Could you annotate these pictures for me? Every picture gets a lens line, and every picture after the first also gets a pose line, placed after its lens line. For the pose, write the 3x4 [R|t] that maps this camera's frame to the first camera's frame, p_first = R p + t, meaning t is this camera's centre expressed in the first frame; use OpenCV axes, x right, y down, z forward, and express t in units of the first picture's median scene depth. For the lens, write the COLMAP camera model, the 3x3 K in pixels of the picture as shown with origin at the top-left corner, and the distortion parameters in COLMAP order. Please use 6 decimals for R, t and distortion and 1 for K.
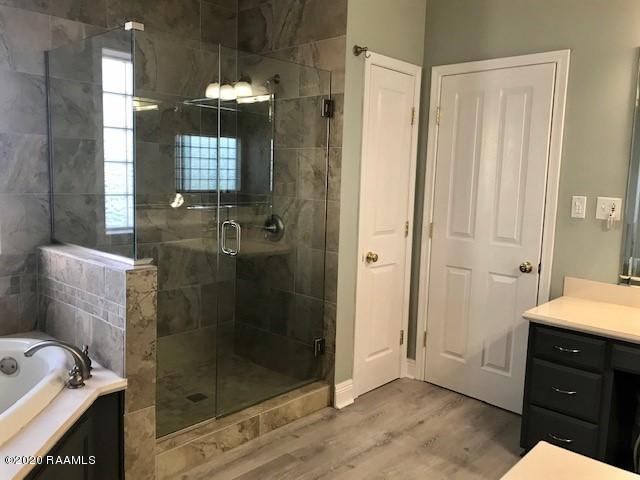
lens RADIAL K [[520.0, 0, 320.0], [0, 520.0, 240.0], [0, 0, 1]] dist [-0.004746, -0.002971]
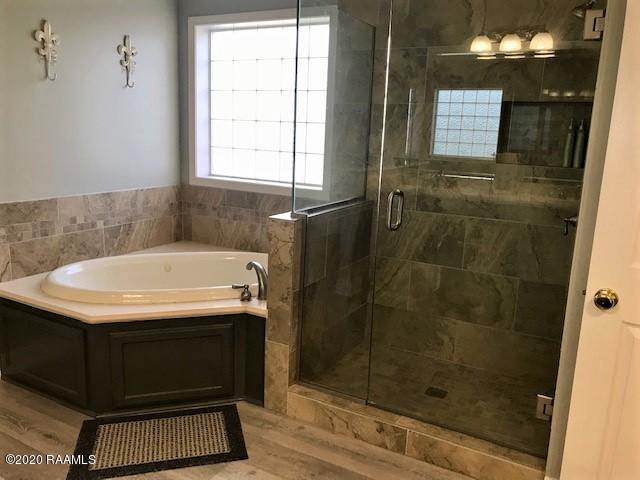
lens RADIAL K [[525.1, 0, 319.3], [0, 525.1, 247.4], [0, 0, 1]] dist [0.008570, -0.001348]
pose [[0.225388, 0.179260, -0.957636, 0.608375], [-0.140491, 0.978634, 0.150125, -0.051598], [0.964086, 0.100703, 0.245757, 0.650488]]
